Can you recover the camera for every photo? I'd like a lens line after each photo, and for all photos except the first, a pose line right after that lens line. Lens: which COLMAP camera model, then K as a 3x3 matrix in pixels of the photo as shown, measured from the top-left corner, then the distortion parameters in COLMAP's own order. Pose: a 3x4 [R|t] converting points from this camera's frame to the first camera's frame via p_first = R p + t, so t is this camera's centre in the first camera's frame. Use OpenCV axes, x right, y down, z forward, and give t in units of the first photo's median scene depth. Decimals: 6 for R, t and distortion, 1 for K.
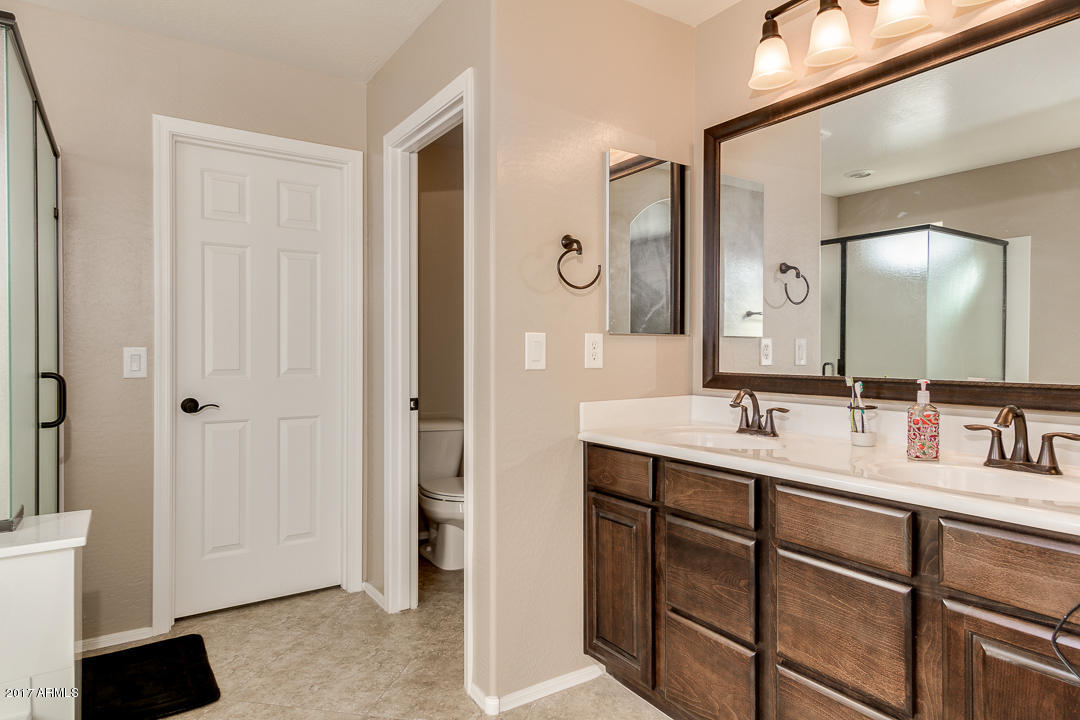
lens RADIAL K [[639.4, 0, 556.0], [0, 639.4, 354.0], [0, 0, 1]] dist [0.015122, 0.000851]
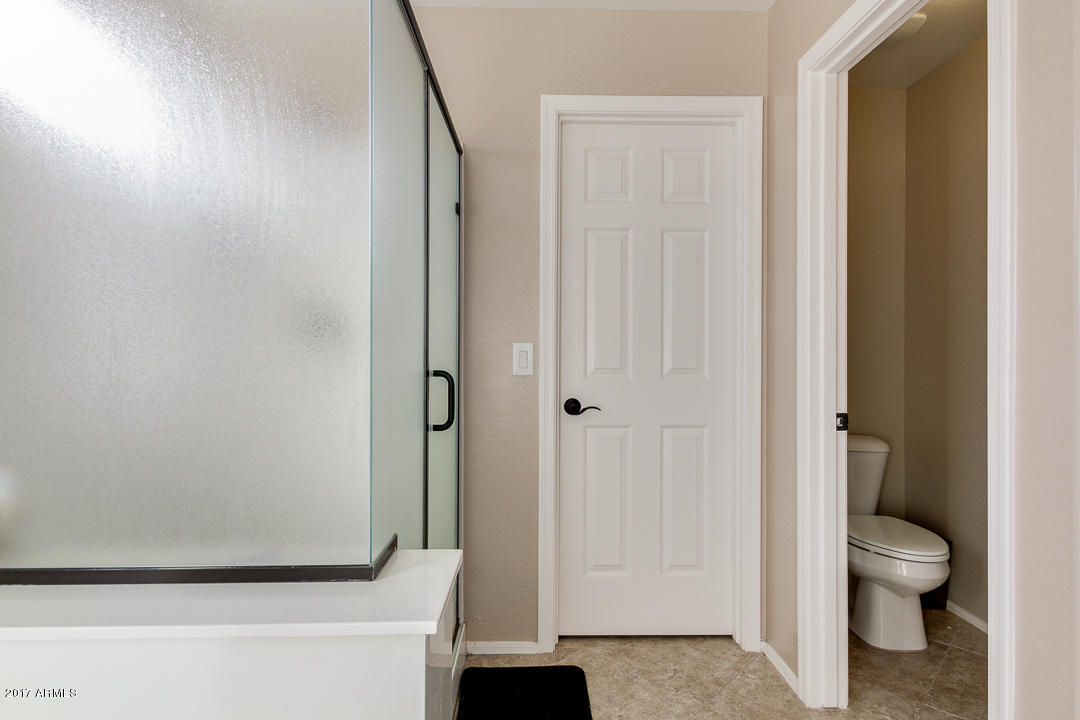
lens RADIAL K [[583.3, 0, 540.3], [0, 583.3, 343.2], [0, 0, 1]] dist [0.009967, 0.000597]
pose [[0.838383, -0.001329, -0.545081, -0.164353], [-0.005075, 0.999935, -0.010242, -0.001776], [0.545059, 0.011353, 0.838321, 0.294242]]
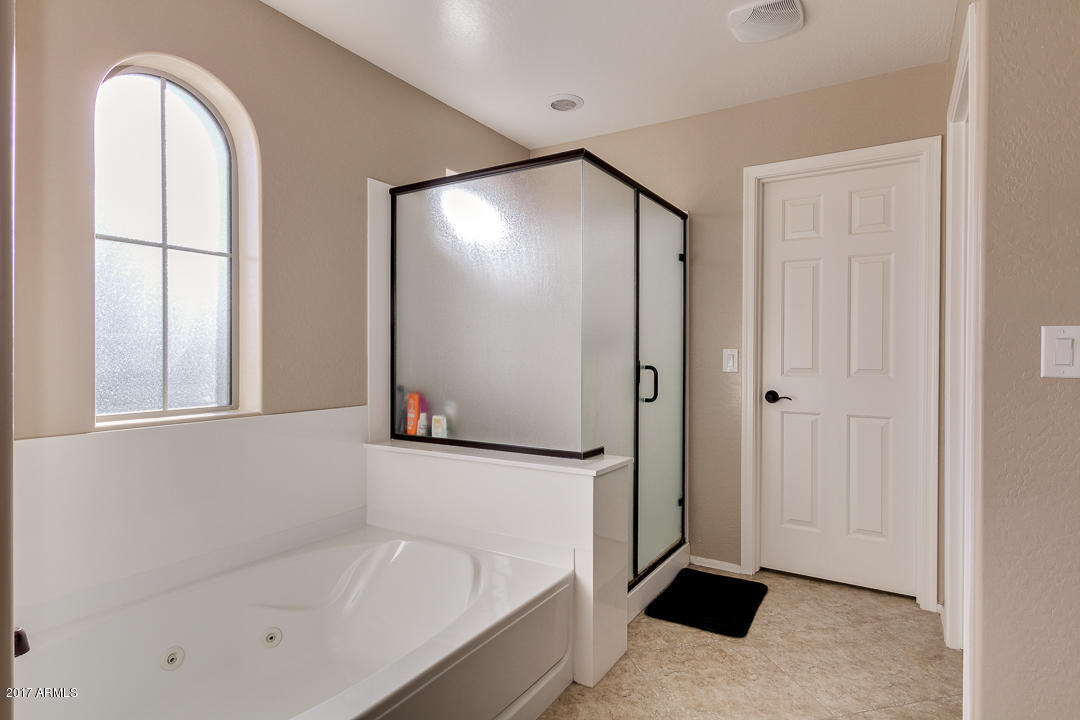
lens RADIAL K [[569.2, 0, 544.6], [0, 569.2, 354.7], [0, 0, 1]] dist [0.000473, -0.000840]
pose [[0.407923, 0.004759, -0.913004, 0.255372], [-0.008007, 0.999967, 0.001634, 0.002291], [0.912981, 0.006644, 0.407948, 0.179404]]
